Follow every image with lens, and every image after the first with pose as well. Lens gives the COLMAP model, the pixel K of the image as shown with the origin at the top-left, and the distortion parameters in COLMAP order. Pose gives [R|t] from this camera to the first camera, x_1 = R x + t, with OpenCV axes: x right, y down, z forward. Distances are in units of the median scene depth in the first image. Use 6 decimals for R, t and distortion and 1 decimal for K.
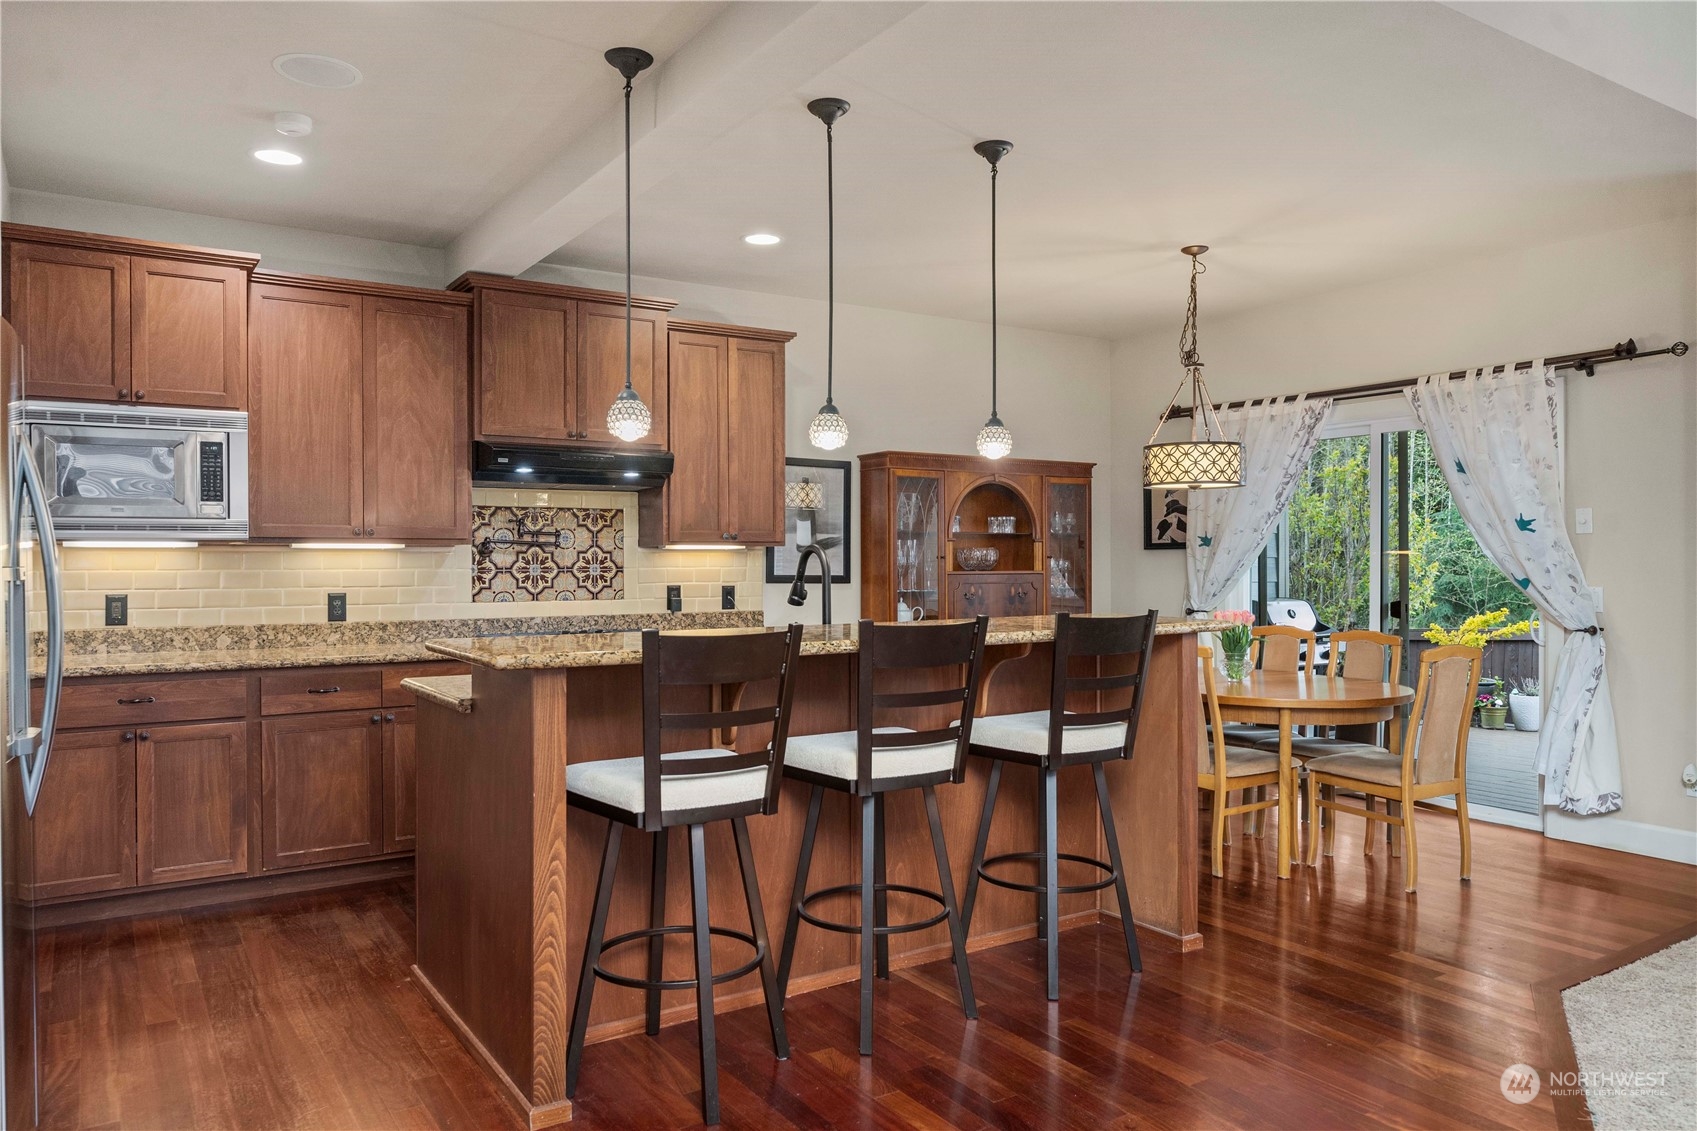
lens RADIAL K [[1179.4, 0, 843.9], [0, 1179.4, 567.8], [0, 0, 1]] dist [0.001051, 0.003773]
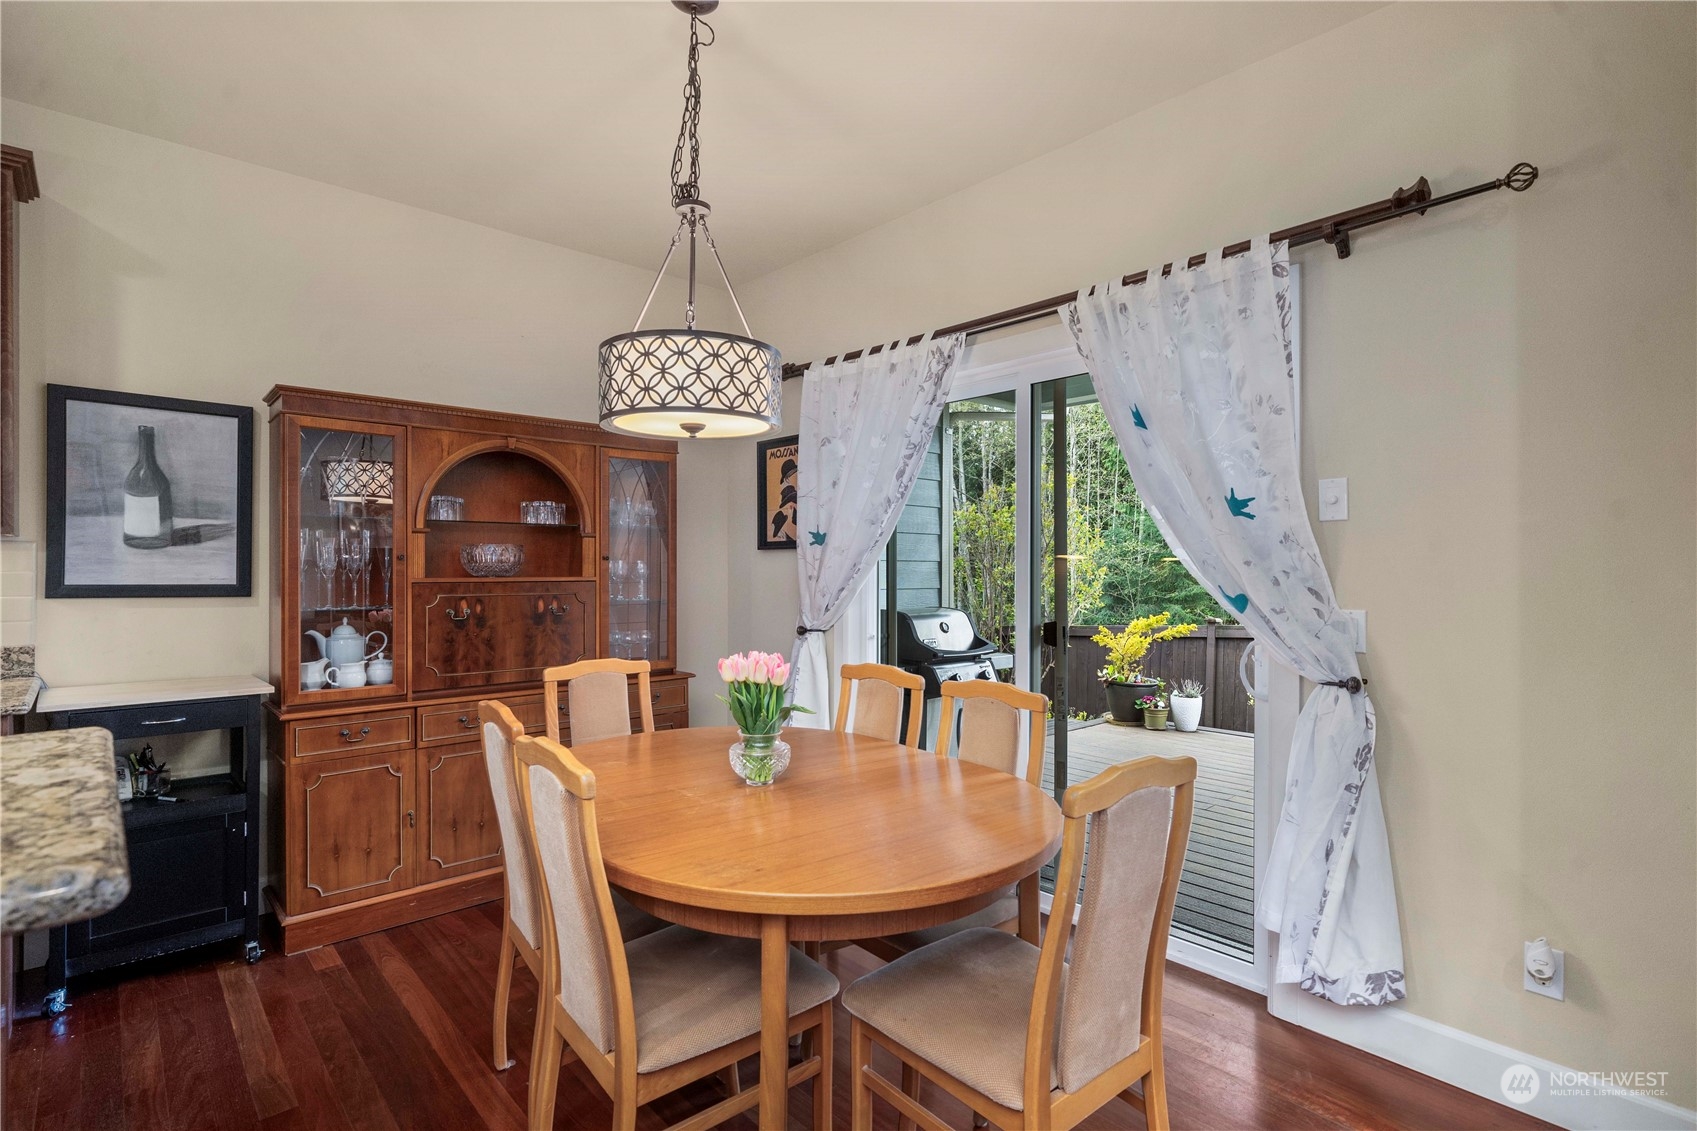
lens RADIAL K [[811.1, 0, 850.2], [0, 811.1, 563.6], [0, 0, 1]] dist [0.005376, 0.000200]
pose [[0.986887, 0.004146, 0.161362, 0.267879], [-0.002944, 0.999966, -0.007688, -0.002600], [-0.161389, 0.007112, 0.986865, 0.532934]]
